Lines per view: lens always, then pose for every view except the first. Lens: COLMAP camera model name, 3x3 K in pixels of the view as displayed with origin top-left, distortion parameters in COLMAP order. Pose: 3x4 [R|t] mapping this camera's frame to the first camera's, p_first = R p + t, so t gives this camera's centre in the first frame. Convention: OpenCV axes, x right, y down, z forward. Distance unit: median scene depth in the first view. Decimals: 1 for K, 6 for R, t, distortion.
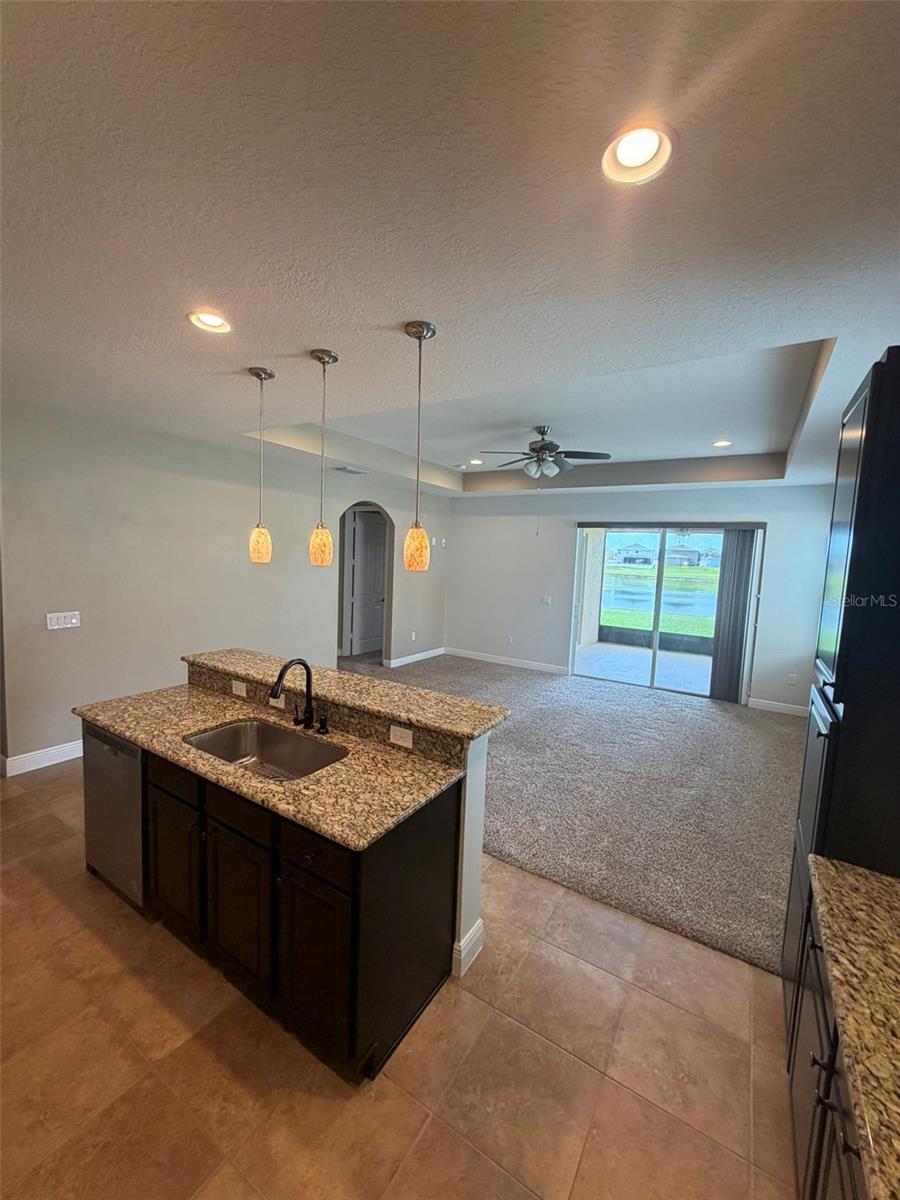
lens RADIAL K [[479.2, 0, 450.2], [0, 479.2, 597.7], [0, 0, 1]] dist [0.000729, 0.000249]
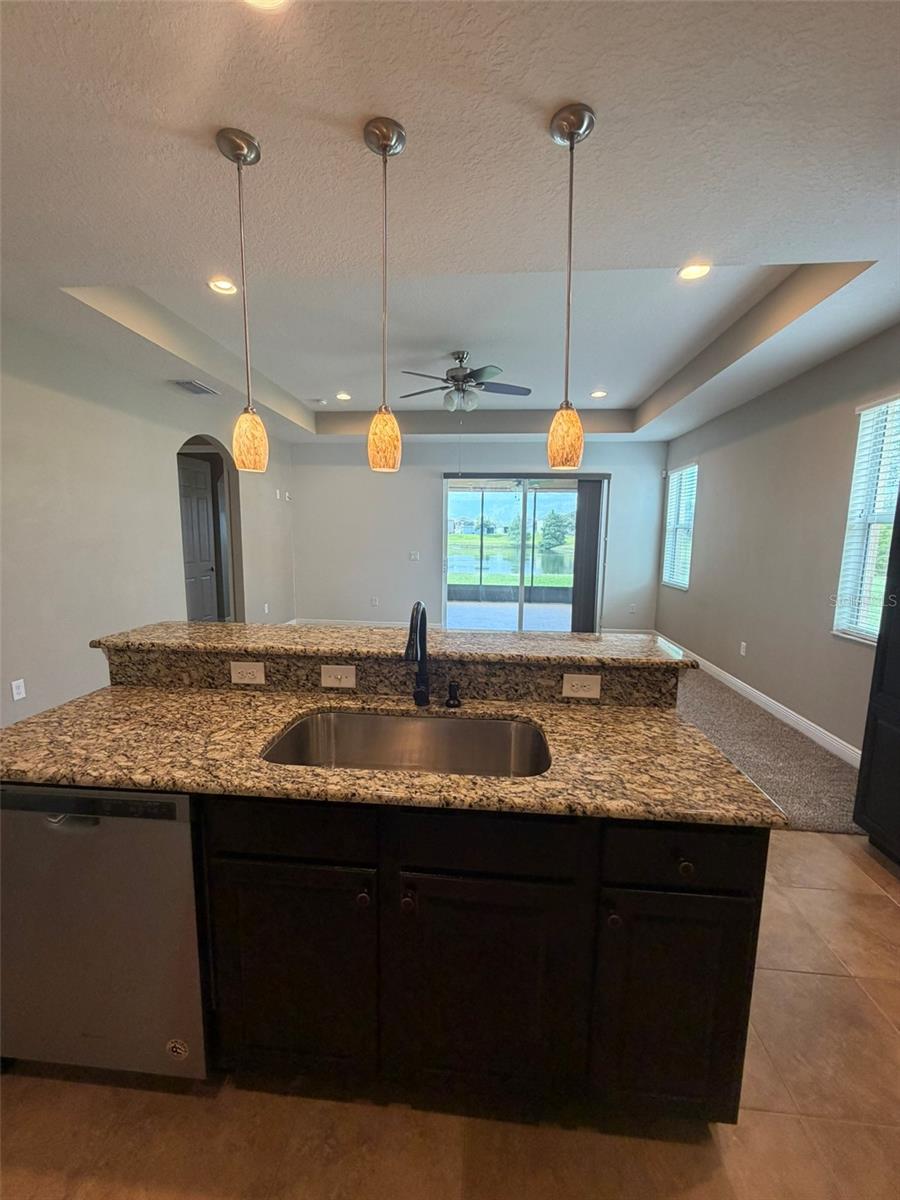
lens RADIAL K [[479.2, 0, 450.2], [0, 479.2, 597.7], [0, 0, 1]] dist [0.000729, 0.000249]
pose [[0.888013, -0.090319, 0.450862, -0.279204], [0.064342, 0.995280, 0.072652, 0.037204], [-0.455295, -0.035506, 0.889632, 0.191867]]
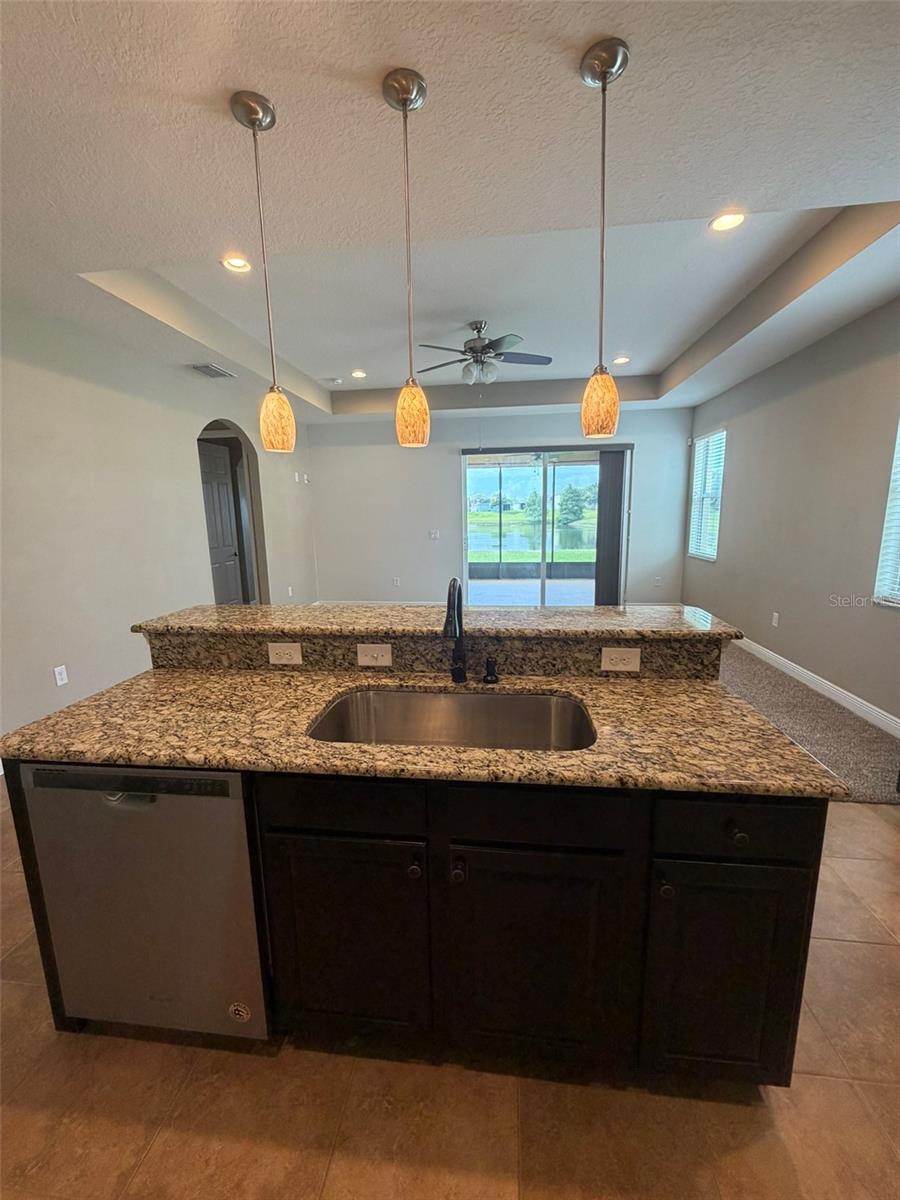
lens RADIAL K [[479.2, 0, 450.2], [0, 479.2, 597.7], [0, 0, 1]] dist [0.000729, 0.000249]
pose [[0.900905, -0.132998, 0.413137, -0.288845], [0.094214, 0.989121, 0.112973, 0.038545], [-0.423667, -0.062855, 0.903634, 0.200354]]
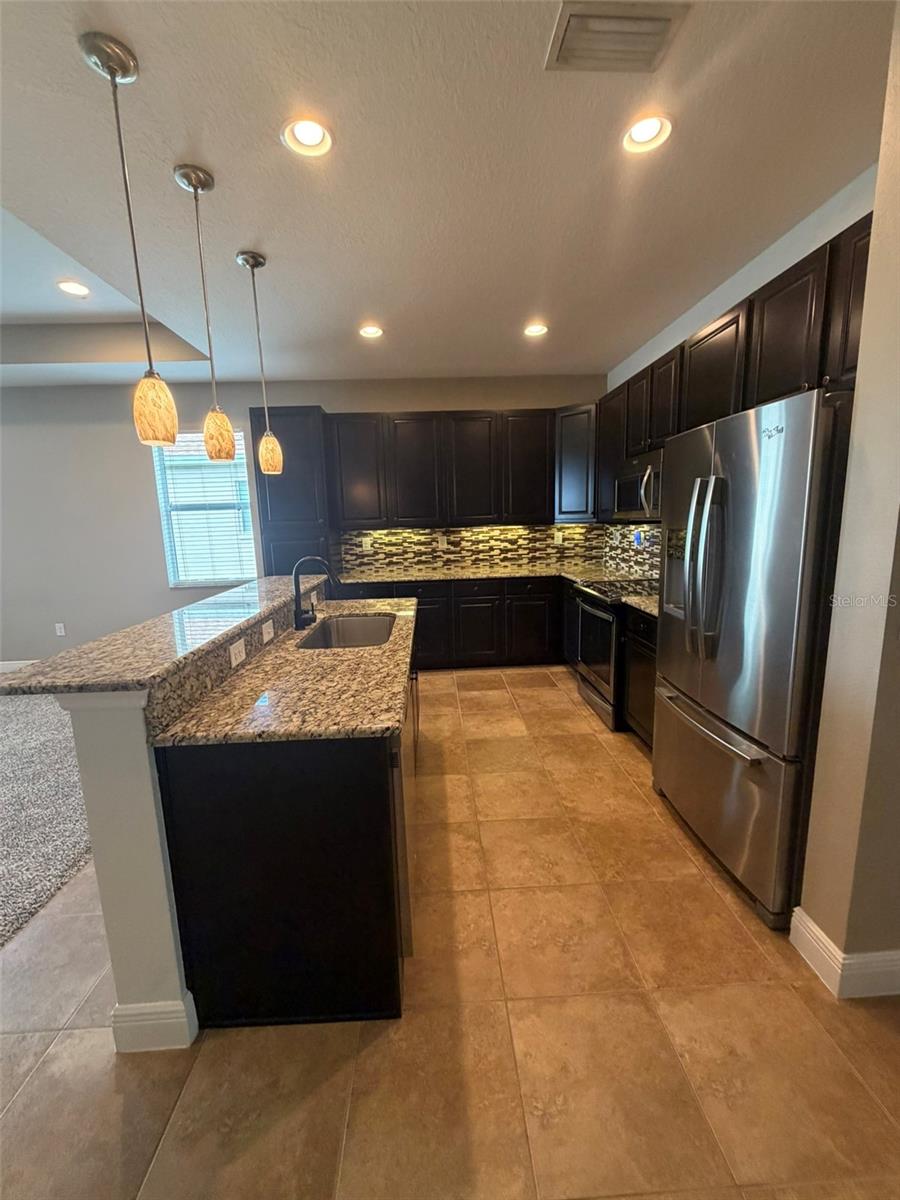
lens RADIAL K [[479.2, 0, 450.2], [0, 479.2, 597.7], [0, 0, 1]] dist [0.000729, 0.000249]
pose [[-0.571024, -0.160646, 0.805062, -0.639535], [0.081065, 0.964839, 0.250028, -0.009086], [-0.816921, 0.208034, -0.537923, 0.639514]]
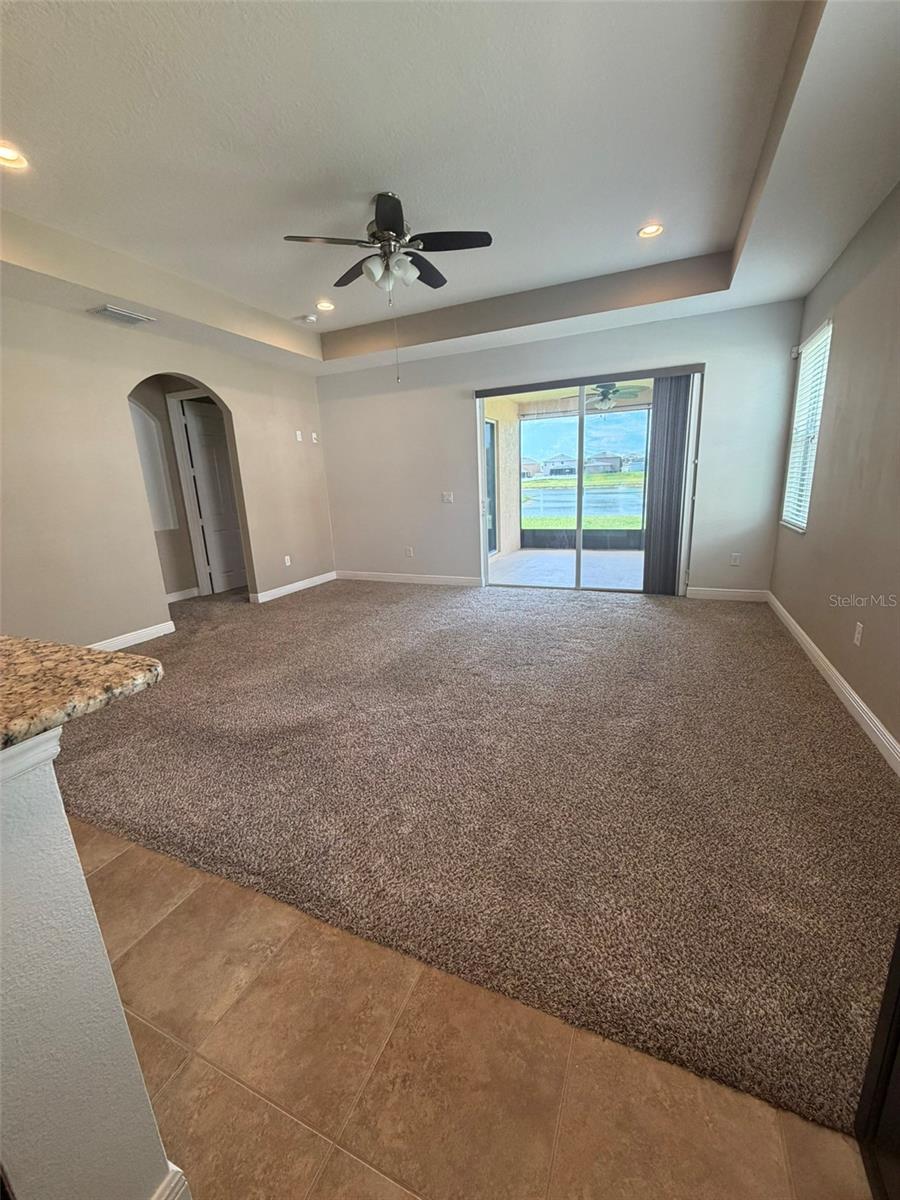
lens RADIAL K [[479.2, 0, 450.2], [0, 479.2, 597.7], [0, 0, 1]] dist [0.000729, 0.000249]
pose [[0.985710, -0.117271, 0.120927, 0.142004], [0.097703, 0.982804, 0.156683, 0.071746], [-0.137222, -0.142629, 0.980218, 0.300224]]
